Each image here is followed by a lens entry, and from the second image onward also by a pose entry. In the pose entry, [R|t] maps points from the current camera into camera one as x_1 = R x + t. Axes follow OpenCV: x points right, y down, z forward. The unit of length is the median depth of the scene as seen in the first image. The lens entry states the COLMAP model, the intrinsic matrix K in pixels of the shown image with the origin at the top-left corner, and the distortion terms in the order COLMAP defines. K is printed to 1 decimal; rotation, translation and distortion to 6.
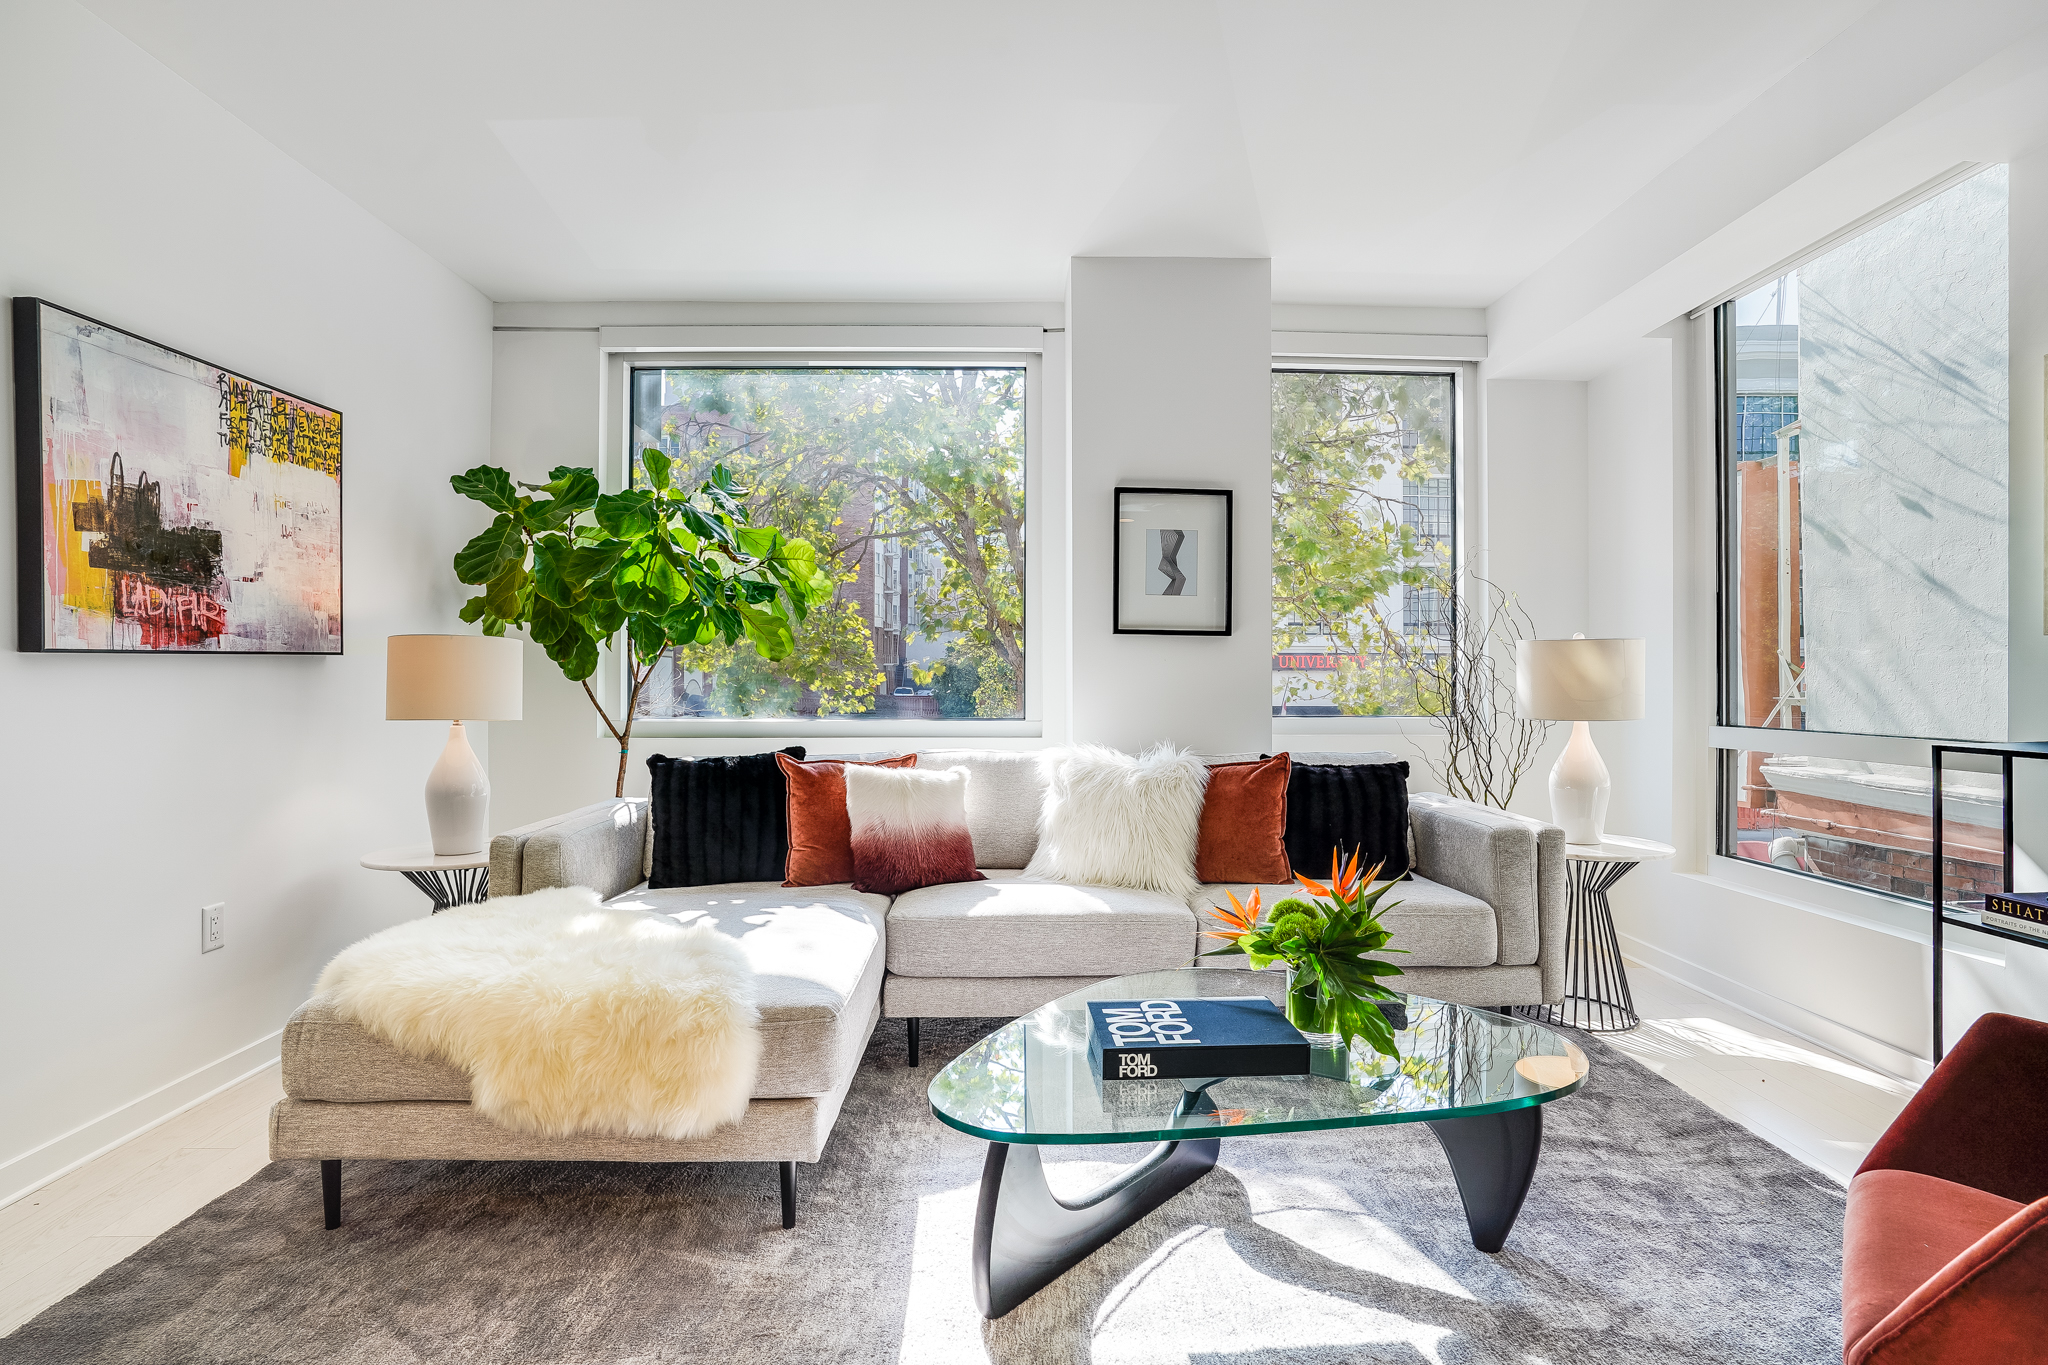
lens RADIAL K [[1063.2, 0, 1024.0], [0, 1063.2, 682.5], [0, 0, 1]] dist [-0.039473, 0.011093]
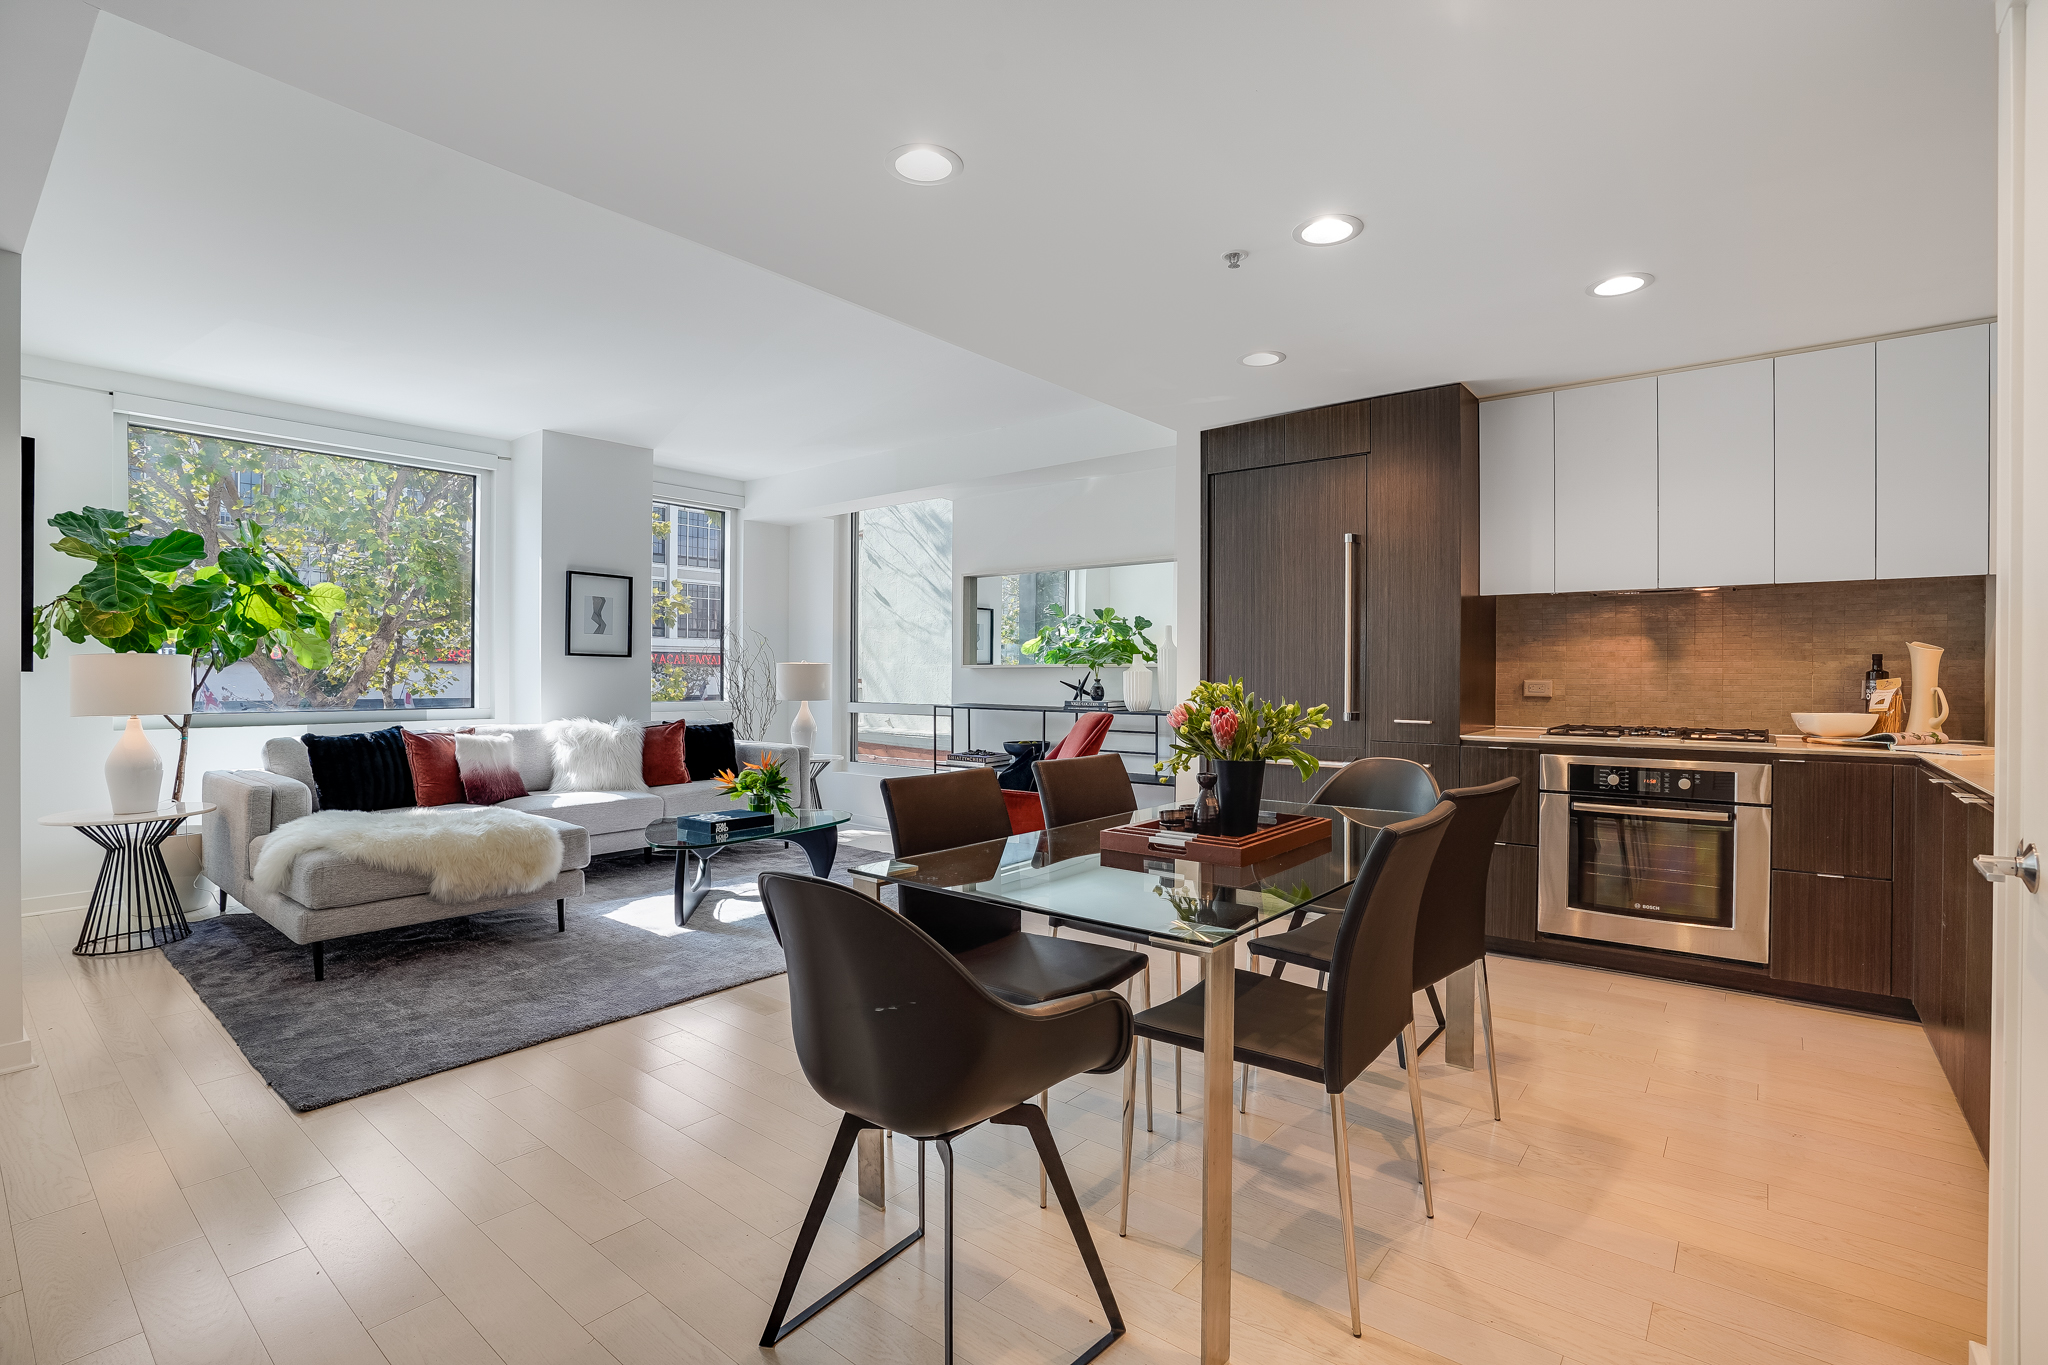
lens RADIAL K [[969.6, 0, 1022.5], [0, 969.6, 673.6], [0, 0, 1]] dist [-0.029571, 0.000265]
pose [[0.662048, 0.001248, 0.749461, -0.905761], [-0.003051, 0.999995, 0.001031, -0.030631], [-0.749456, -0.002969, 0.662048, -0.891879]]
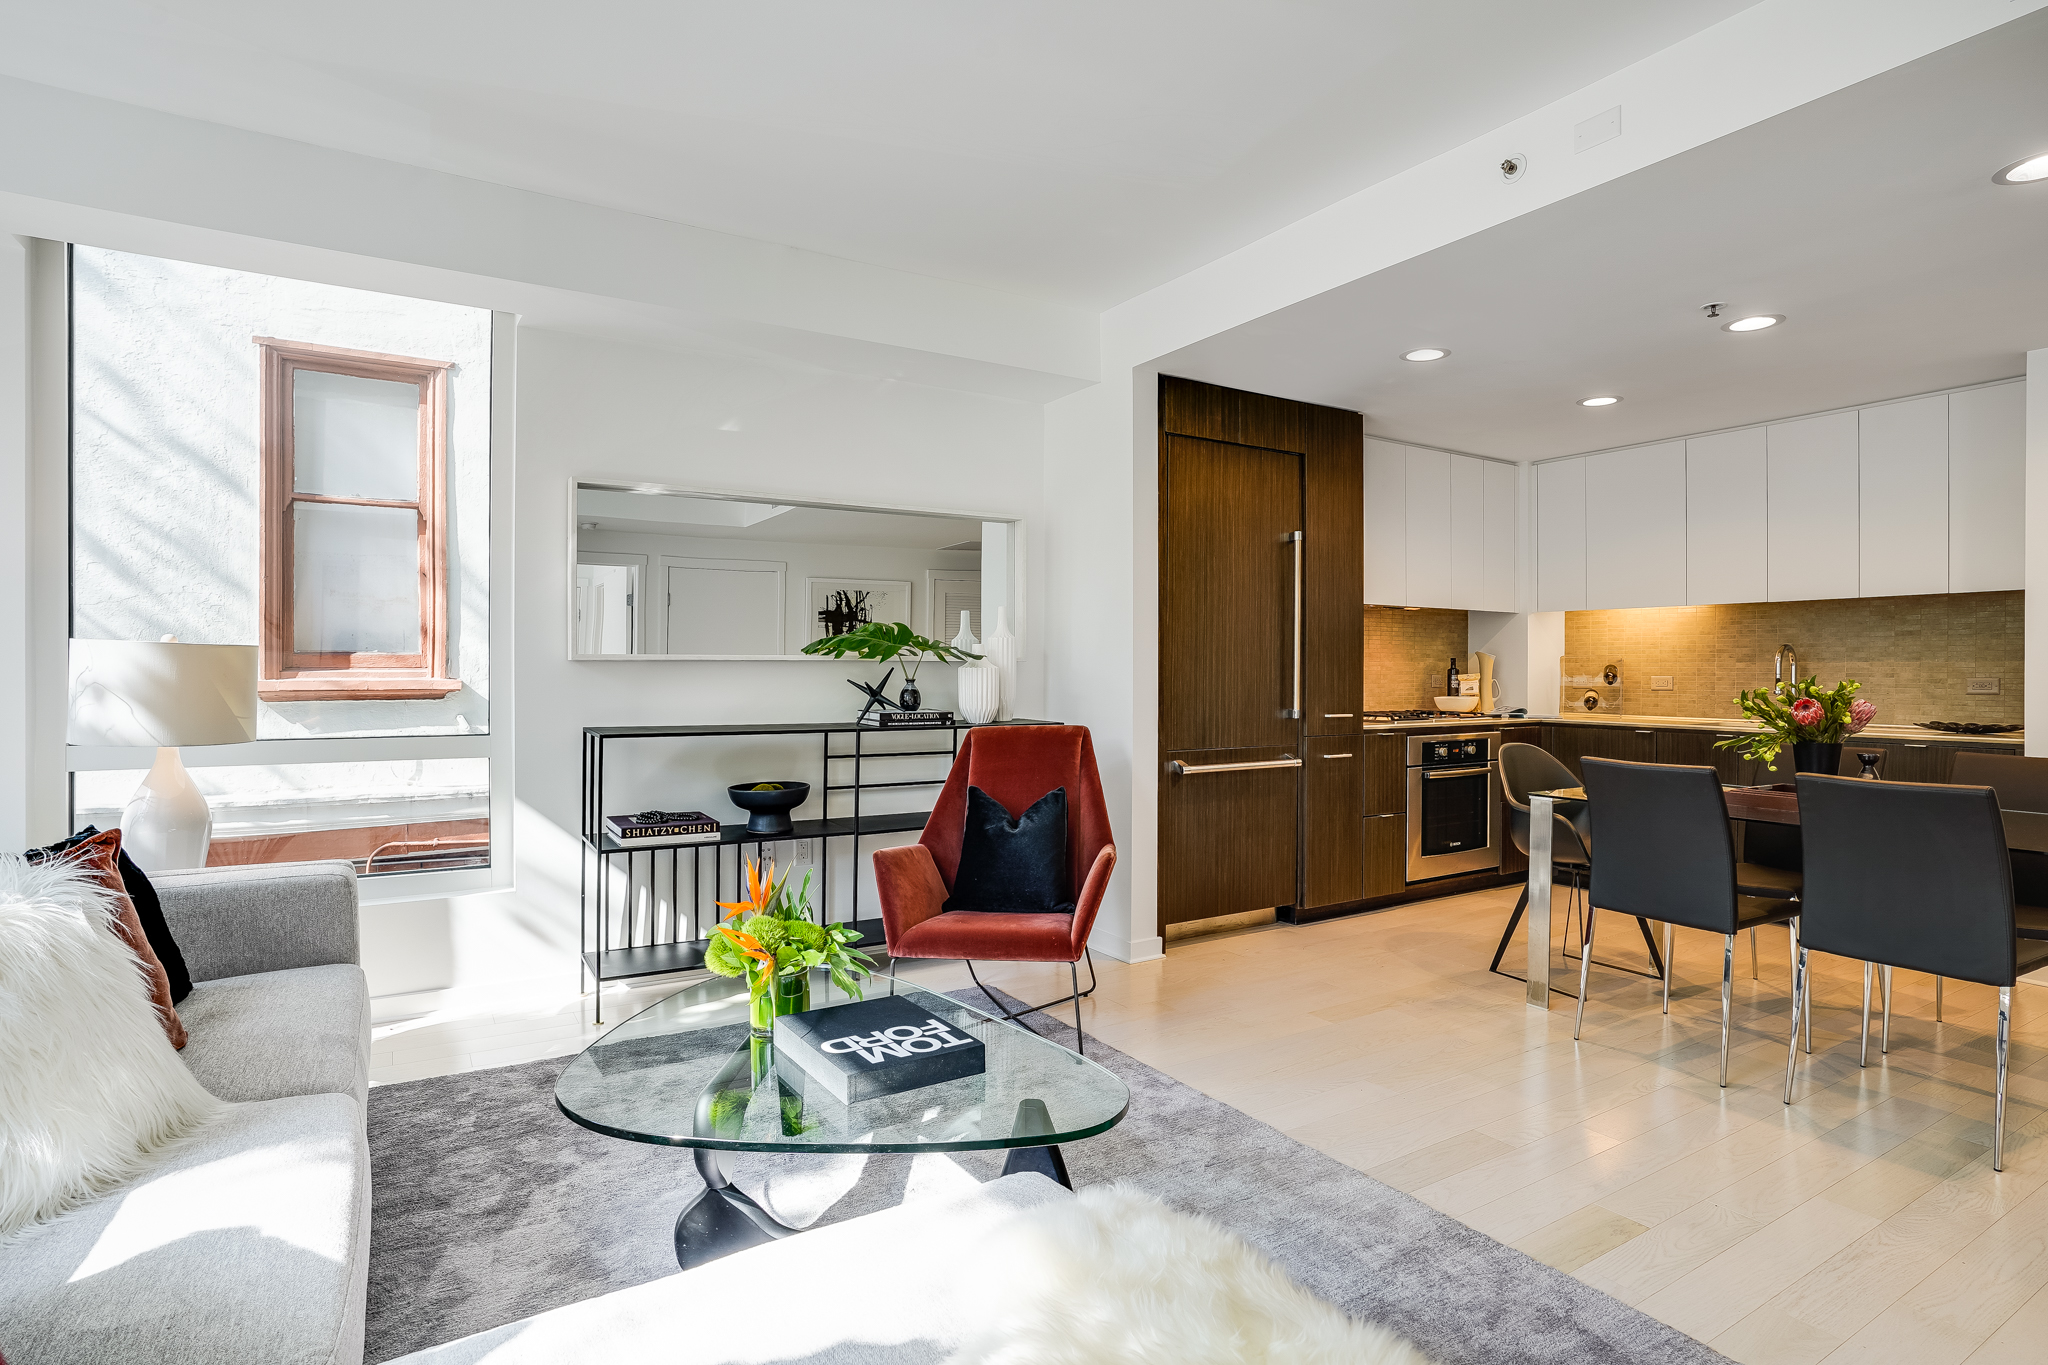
lens RADIAL K [[1030.0, 0, 1026.7], [0, 1030.0, 667.7], [0, 0, 1]] dist [0.001416, 0.000152]
pose [[-0.490429, 0.004976, 0.871467, -0.603562], [-0.000201, 0.999983, -0.005823, -0.024452], [-0.871481, -0.003030, -0.490420, 1.027666]]
